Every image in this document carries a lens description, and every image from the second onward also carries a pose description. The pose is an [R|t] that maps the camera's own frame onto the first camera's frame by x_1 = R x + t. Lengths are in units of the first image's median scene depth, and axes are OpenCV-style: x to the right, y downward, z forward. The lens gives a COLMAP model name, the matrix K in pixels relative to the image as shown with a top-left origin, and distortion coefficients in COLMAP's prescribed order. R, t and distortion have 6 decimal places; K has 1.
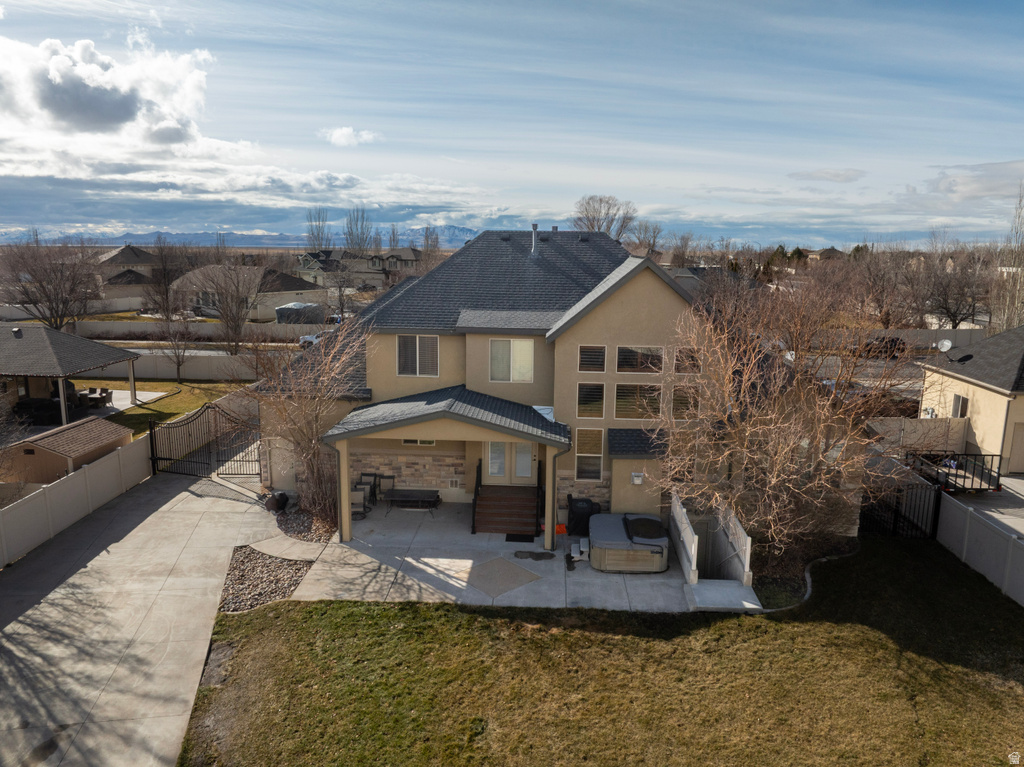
lens RADIAL K [[713.9, 0, 512.0], [0, 713.9, 383.5], [0, 0, 1]] dist [-0.041571, 0.001028]
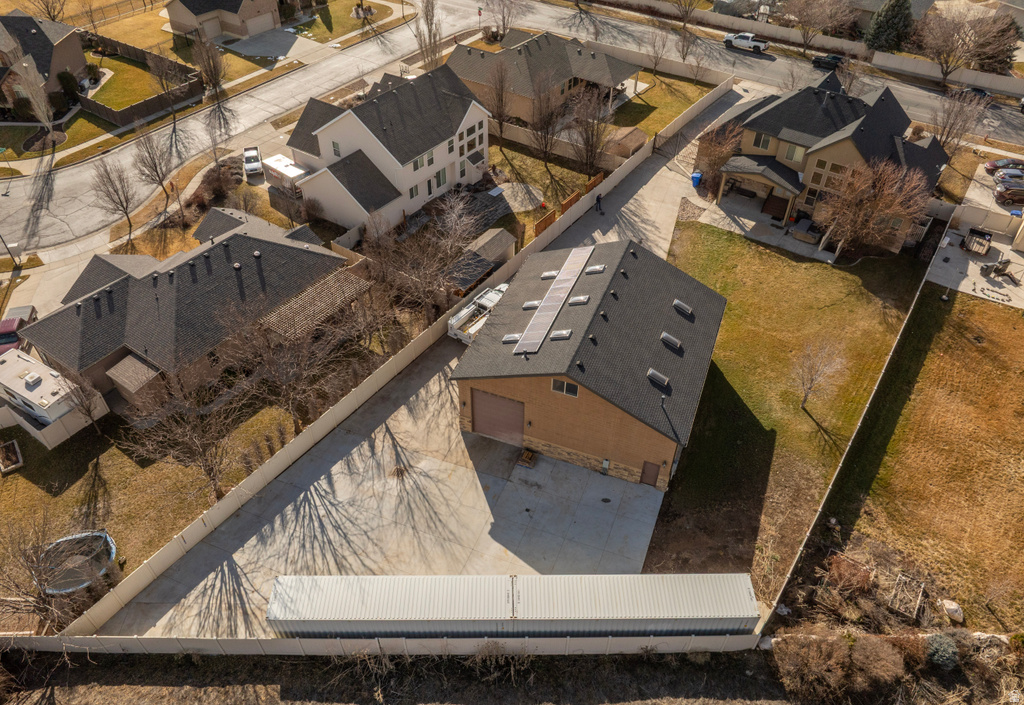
lens RADIAL K [[718.3, 0, 491.2], [0, 718.3, 354.9], [0, 0, 1]] dist [-0.050640, -0.001096]
pose [[0.842200, 0.346482, -0.413098, 0.447183], [-0.075325, 0.834278, 0.546174, -0.861833], [0.533878, -0.428870, 0.728728, -2.079981]]
